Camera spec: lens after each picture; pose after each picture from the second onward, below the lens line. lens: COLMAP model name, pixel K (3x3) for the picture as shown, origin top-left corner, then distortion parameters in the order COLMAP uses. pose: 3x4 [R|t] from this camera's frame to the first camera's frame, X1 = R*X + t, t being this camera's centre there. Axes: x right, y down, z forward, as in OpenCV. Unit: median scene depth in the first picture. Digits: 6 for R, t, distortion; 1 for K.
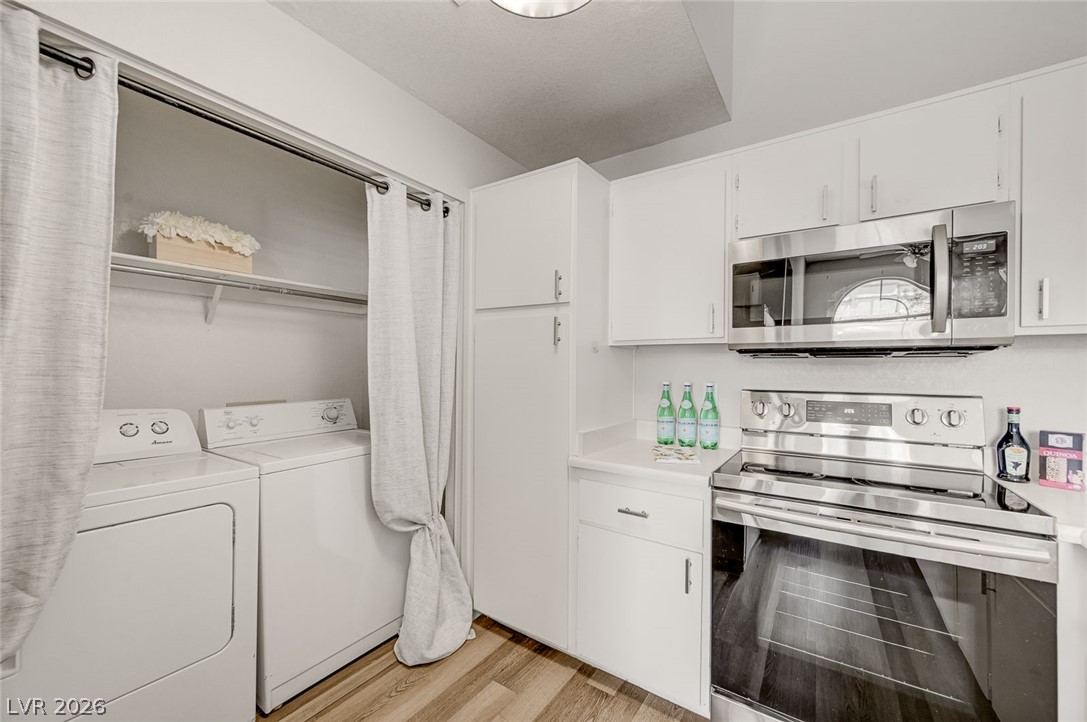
lens RADIAL K [[429.7, 0, 547.1], [0, 429.7, 367.9], [0, 0, 1]] dist [0.001160, 0.000385]
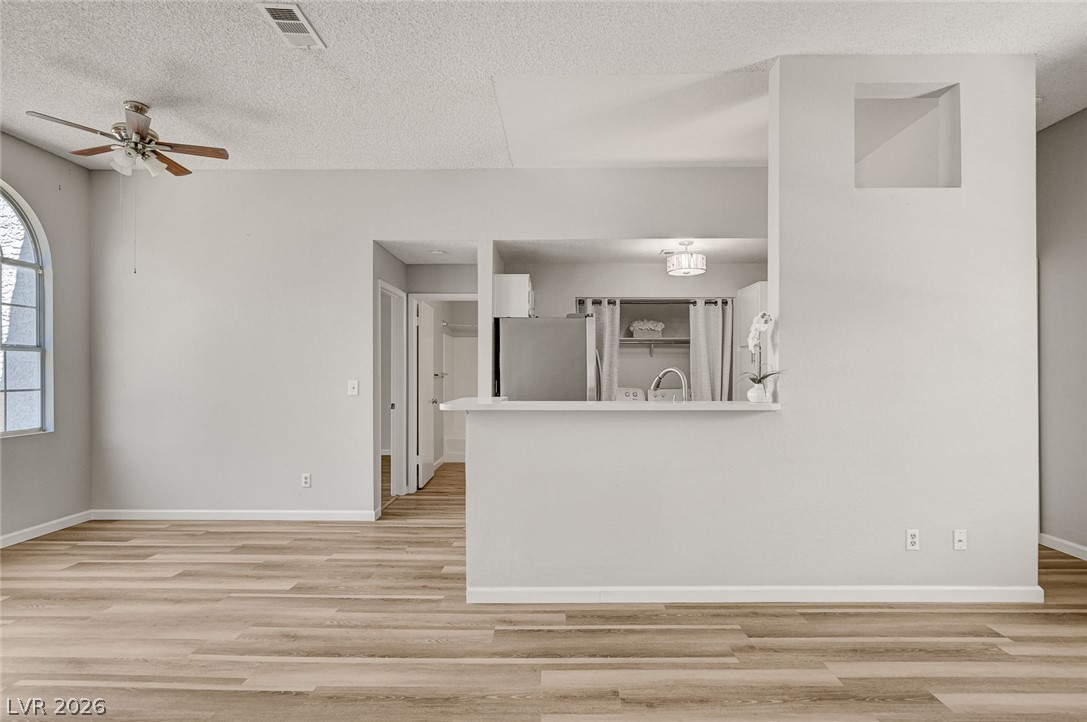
lens RADIAL K [[559.4, 0, 548.2], [0, 559.4, 368.5], [0, 0, 1]] dist [-0.000019, 0.000183]
pose [[0.556003, -0.013714, -0.831067, 1.936935], [0.004120, 0.999897, -0.013744, 0.010676], [0.831170, 0.004218, 0.556002, -1.610289]]
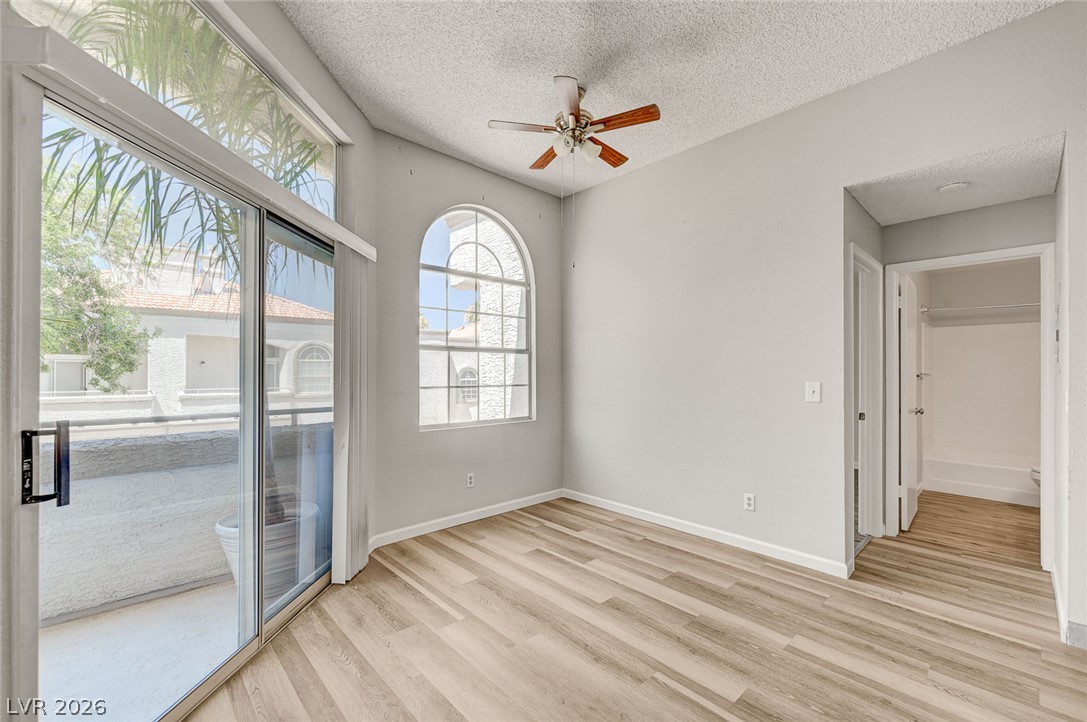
lens RADIAL K [[448.8, 0, 546.3], [0, 448.8, 371.2], [0, 0, 1]] dist [-0.001028, 0.000131]
pose [[-0.217519, -0.010748, -0.975997, 0.941175], [-0.005062, 0.999938, -0.009883, 0.008812], [0.976043, 0.002791, -0.217560, -1.477436]]
